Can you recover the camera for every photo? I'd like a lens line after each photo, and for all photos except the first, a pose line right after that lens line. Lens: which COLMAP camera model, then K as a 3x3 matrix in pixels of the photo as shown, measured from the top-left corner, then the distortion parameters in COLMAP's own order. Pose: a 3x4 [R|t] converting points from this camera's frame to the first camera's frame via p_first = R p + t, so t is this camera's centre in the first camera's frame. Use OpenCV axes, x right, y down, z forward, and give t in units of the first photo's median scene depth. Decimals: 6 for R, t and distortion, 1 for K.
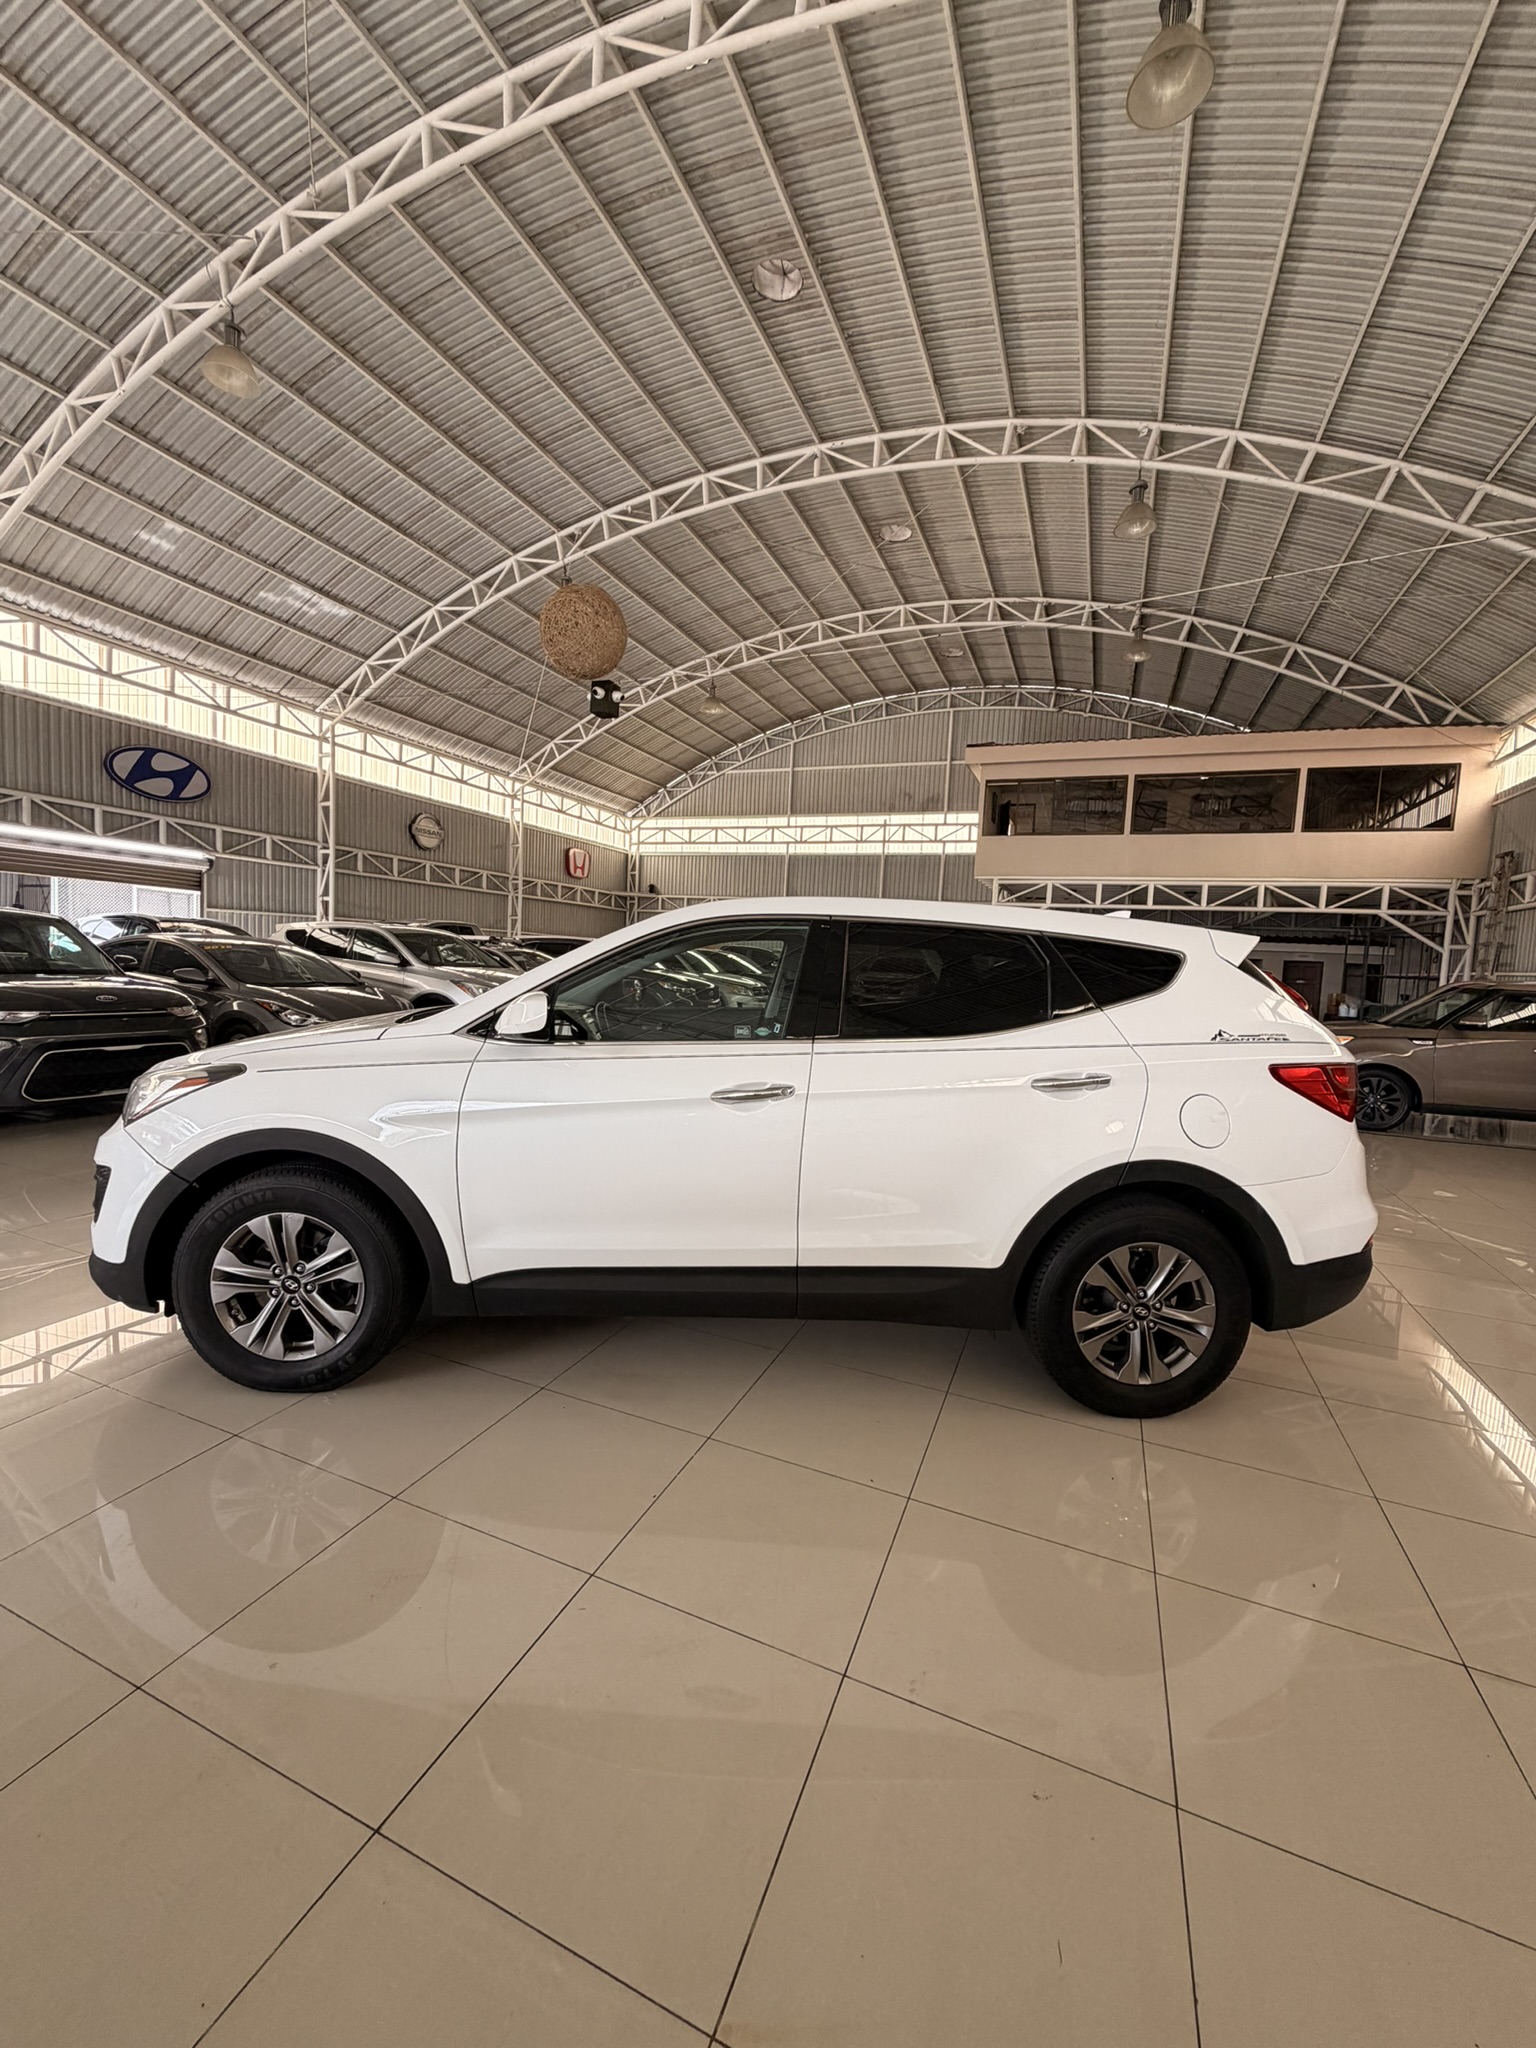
lens RADIAL K [[787.6, 0, 691.3], [0, 787.6, 1020.1], [0, 0, 1]] dist [-0.001803, -0.000275]
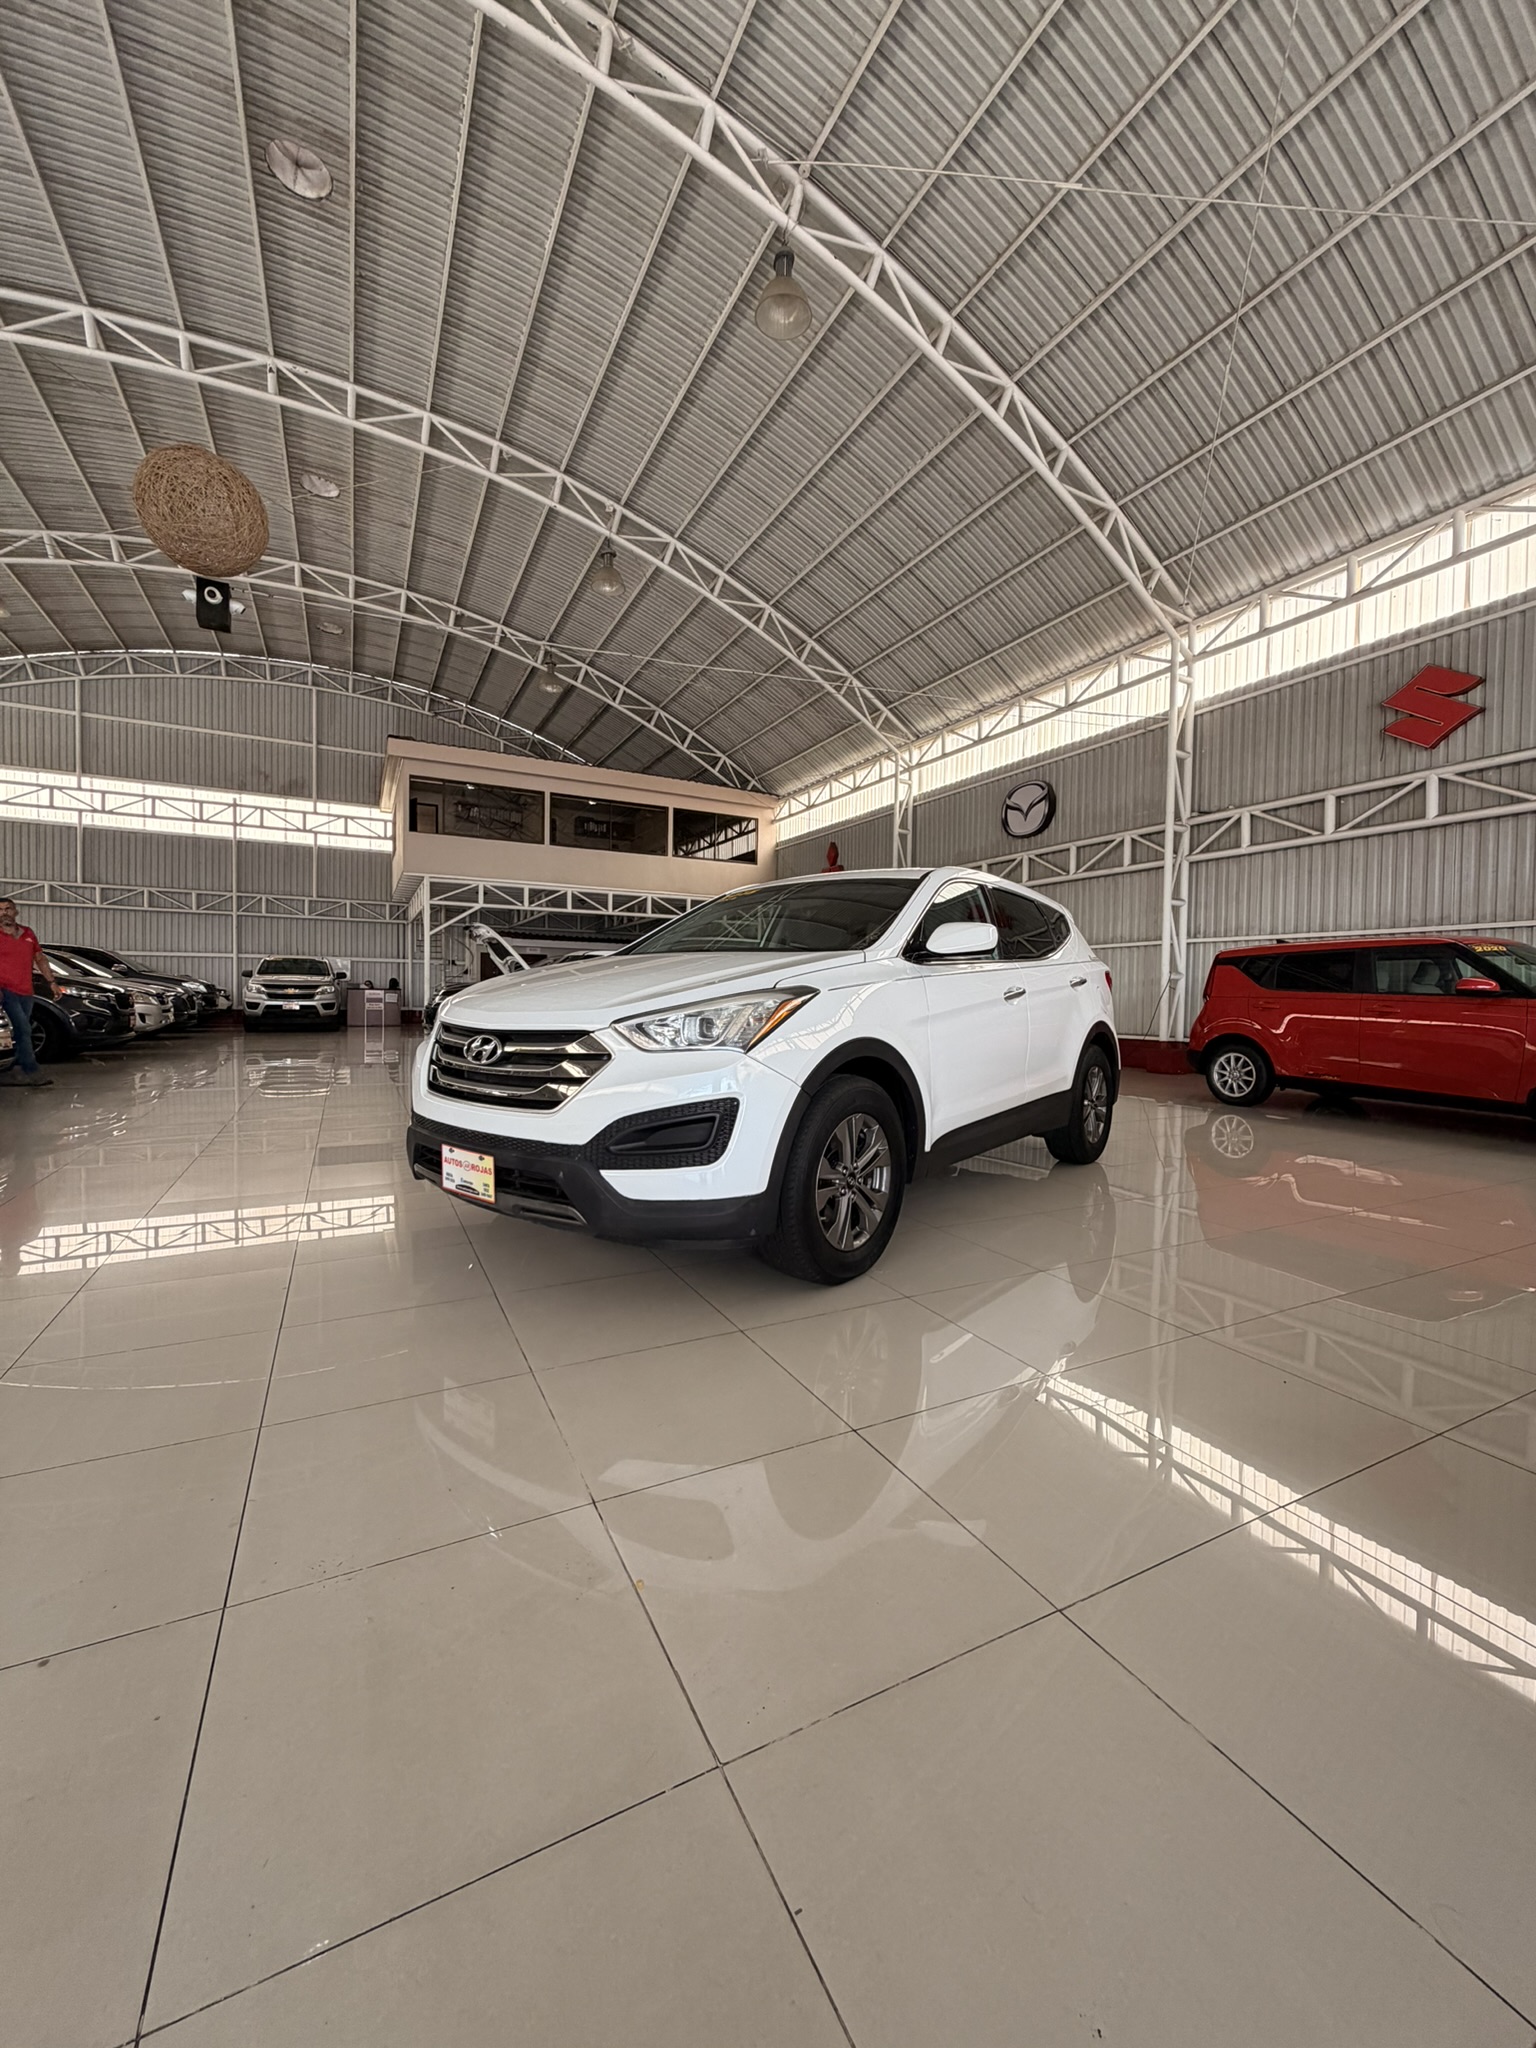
lens RADIAL K [[813.6, 0, 757.0], [0, 813.6, 1012.2], [0, 0, 1]] dist [0.000442, -0.000119]
pose [[0.652004, -0.056301, 0.756122, -0.128682], [0.071076, 0.997386, 0.012977, 0.006318], [-0.754876, 0.045281, 0.654302, 0.030124]]
